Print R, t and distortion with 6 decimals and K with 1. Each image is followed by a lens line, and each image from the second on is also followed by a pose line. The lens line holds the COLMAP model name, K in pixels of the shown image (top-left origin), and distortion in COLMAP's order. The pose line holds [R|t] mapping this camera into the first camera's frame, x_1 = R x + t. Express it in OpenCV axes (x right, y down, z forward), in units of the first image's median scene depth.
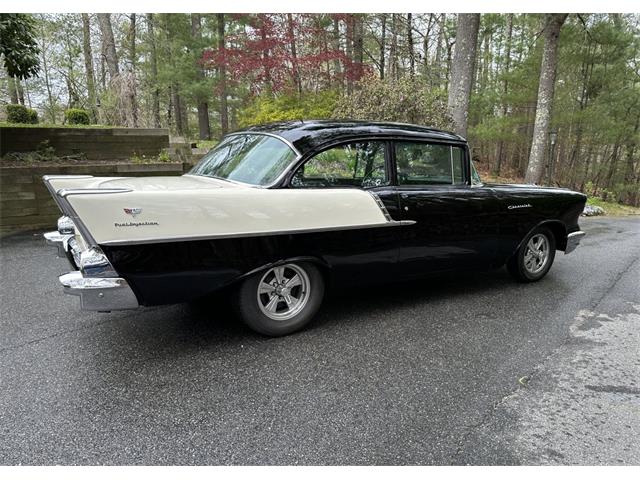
lens RADIAL K [[519.9, 0, 320.5], [0, 519.9, 236.3], [0, 0, 1]] dist [0.064811, -0.120116]
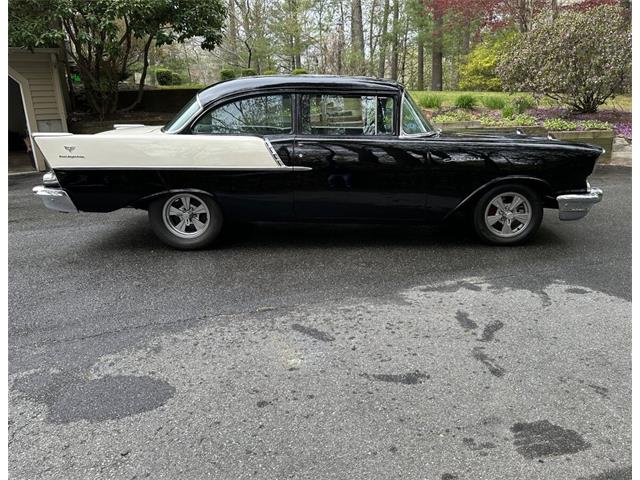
lens RADIAL K [[519.9, 0, 320.5], [0, 519.9, 236.3], [0, 0, 1]] dist [0.064811, -0.120116]
pose [[0.808421, 0.121942, -0.575835, 0.883121], [-0.068619, 0.991159, 0.113558, -0.012648], [0.584592, -0.052289, 0.809641, 0.137795]]
